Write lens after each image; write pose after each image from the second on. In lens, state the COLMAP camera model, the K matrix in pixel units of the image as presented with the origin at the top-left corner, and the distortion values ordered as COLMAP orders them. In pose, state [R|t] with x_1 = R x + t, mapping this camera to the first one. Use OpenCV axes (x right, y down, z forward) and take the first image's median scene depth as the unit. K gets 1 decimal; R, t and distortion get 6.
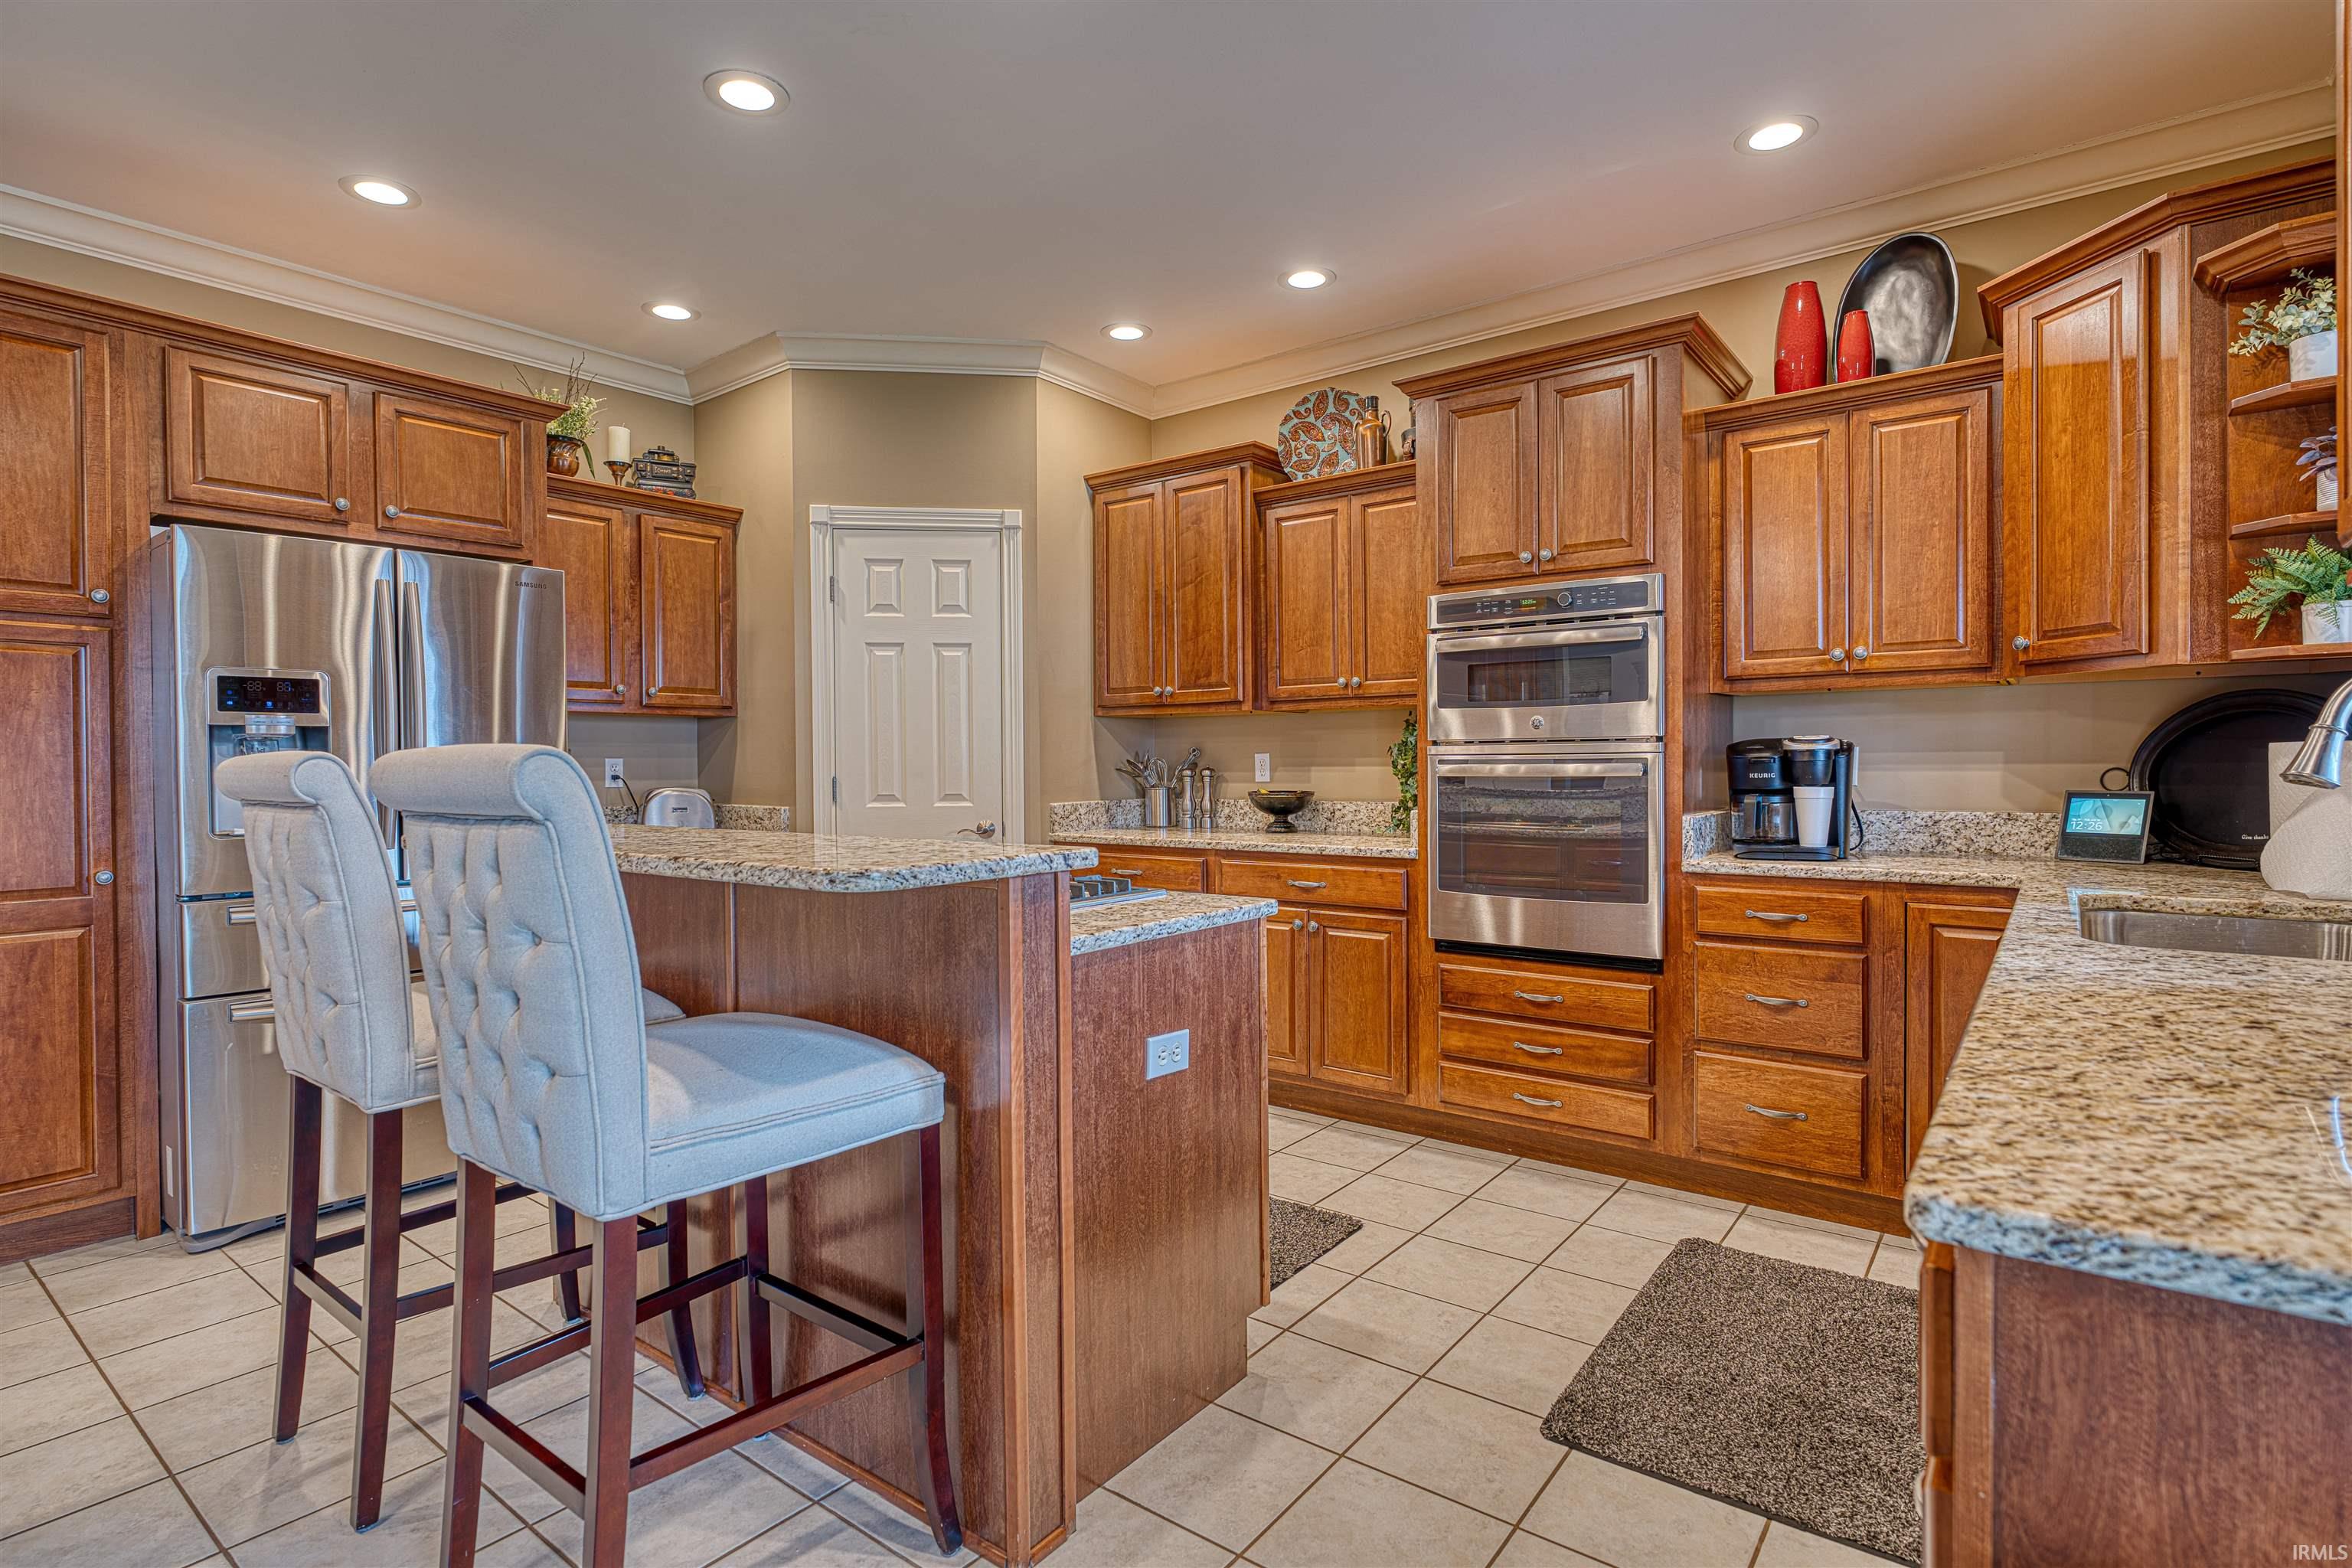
lens RADIAL K [[1139.0, 0, 1180.5], [0, 1139.0, 777.4], [0, 0, 1]] dist [-0.011322, 0.002218]
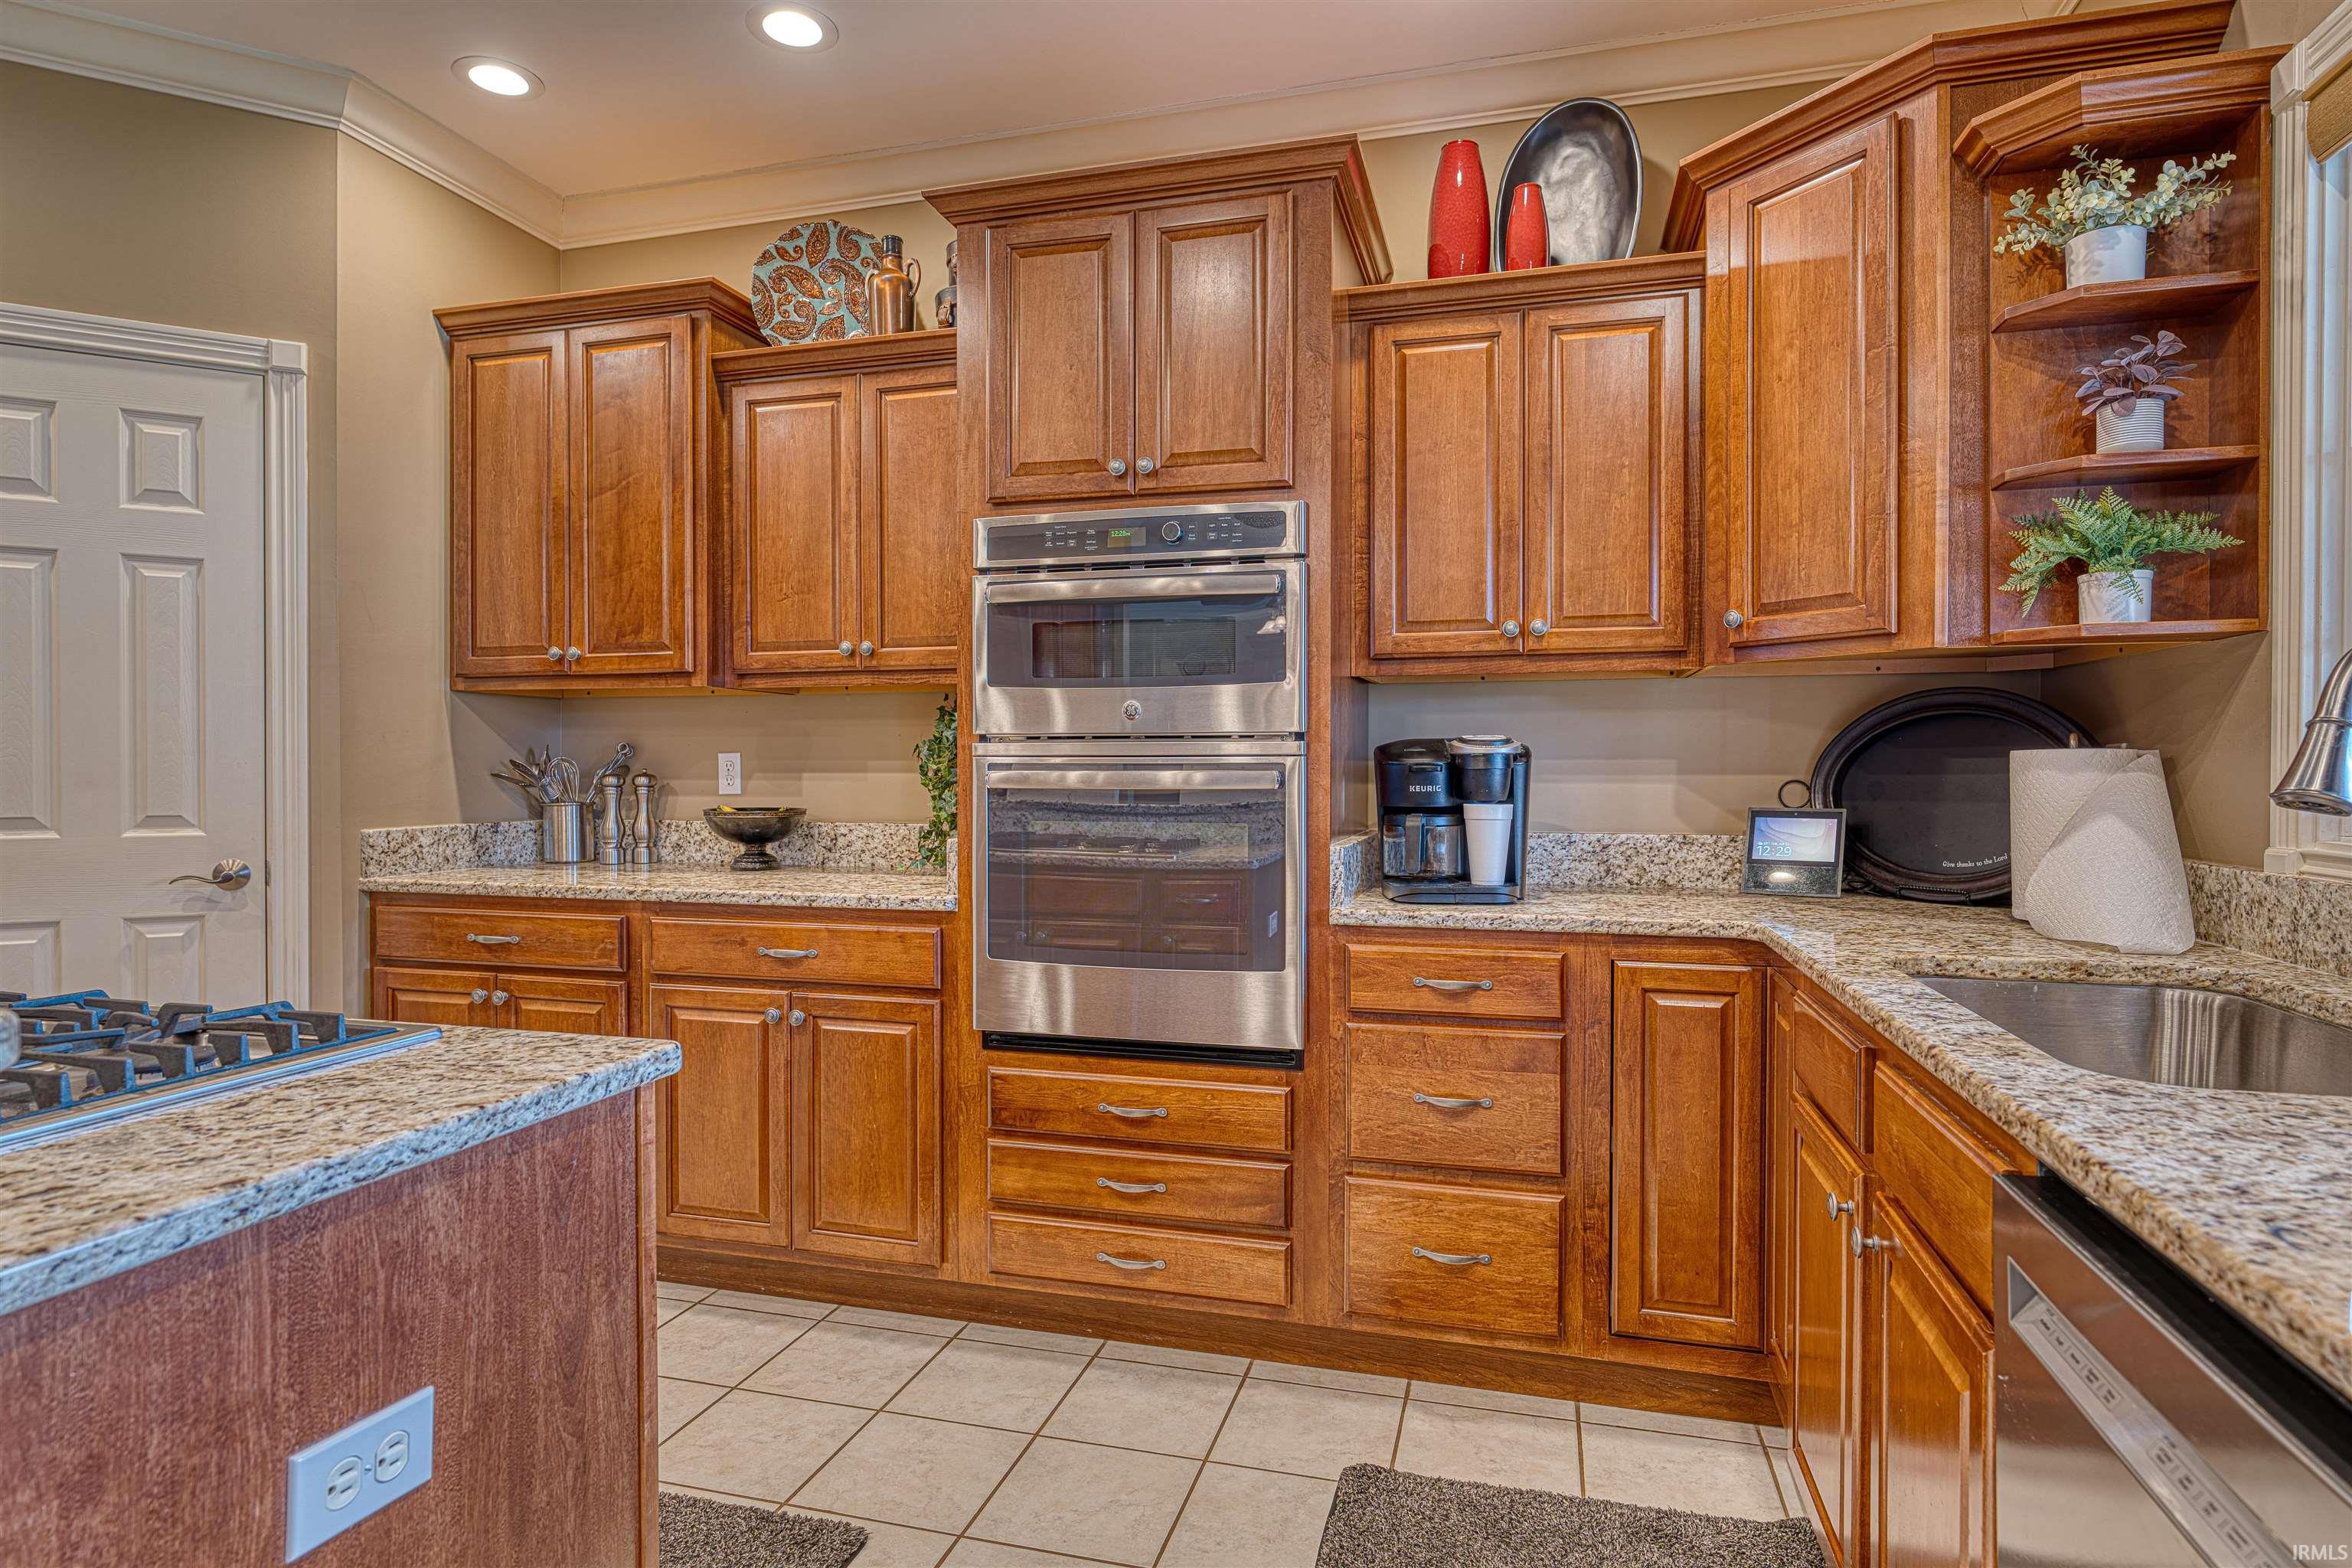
lens RADIAL K [[1278.0, 0, 1175.3], [0, 1278.0, 783.3], [0, 0, 1]] dist [-0.001886, 0.001295]
pose [[0.928891, 0.003833, 0.370334, 0.054006], [-0.003013, 0.999992, -0.002793, -0.002157], [-0.370342, 0.001479, 0.928894, 0.281140]]
